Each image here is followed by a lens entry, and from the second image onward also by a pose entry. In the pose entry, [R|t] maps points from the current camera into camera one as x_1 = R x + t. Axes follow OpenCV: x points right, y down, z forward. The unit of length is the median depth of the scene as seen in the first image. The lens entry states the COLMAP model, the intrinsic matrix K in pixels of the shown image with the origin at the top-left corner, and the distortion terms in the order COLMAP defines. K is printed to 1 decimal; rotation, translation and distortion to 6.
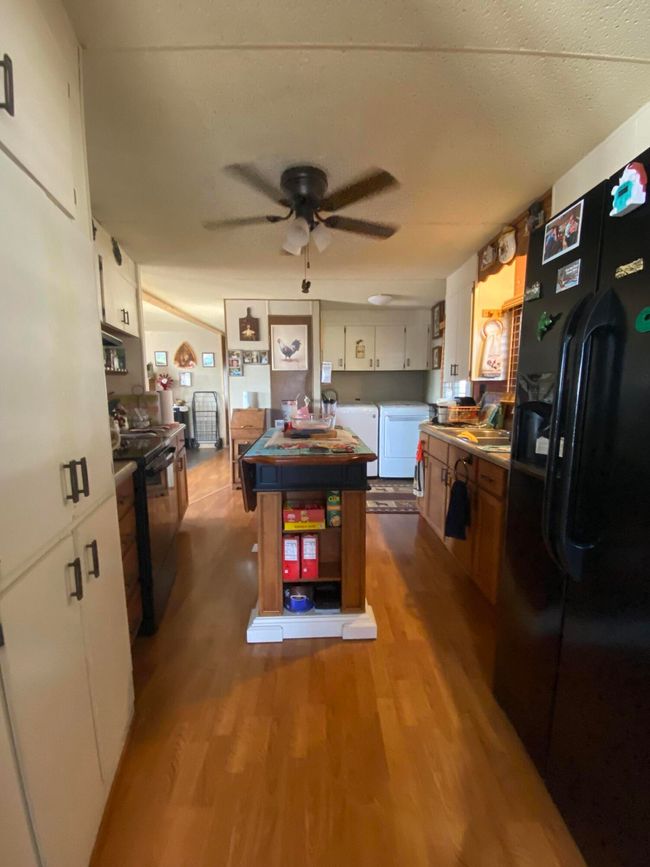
lens RADIAL K [[360.9, 0, 328.6], [0, 360.9, 428.8], [0, 0, 1]] dist [0.011206, -0.001056]
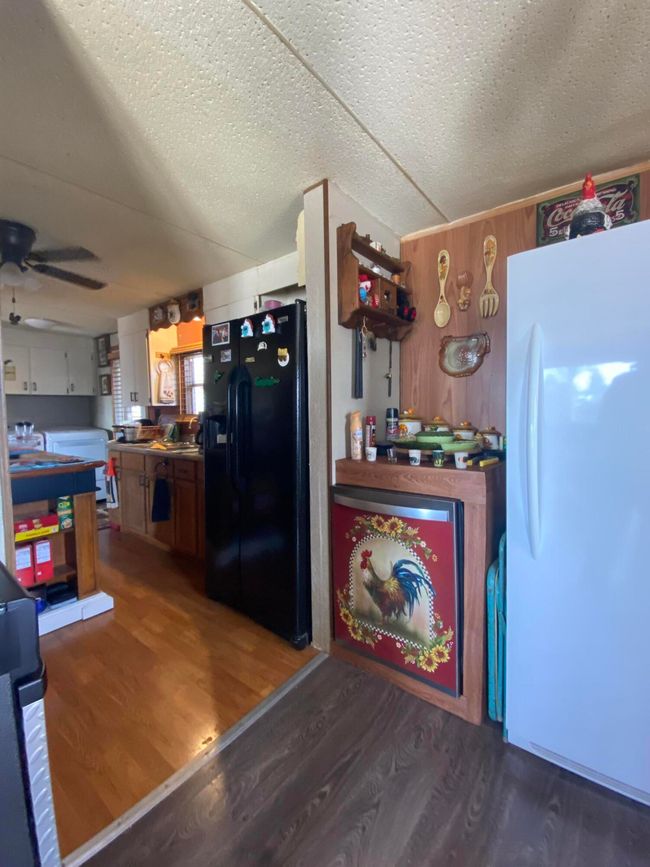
lens RADIAL K [[360.9, 0, 331.2], [0, 360.9, 429.2], [0, 0, 1]] dist [0.011206, -0.001056]
pose [[0.603804, -0.043318, 0.795955, -0.389474], [0.100340, 0.994710, -0.021982, 0.064296], [-0.790793, 0.093139, 0.604956, -0.418755]]
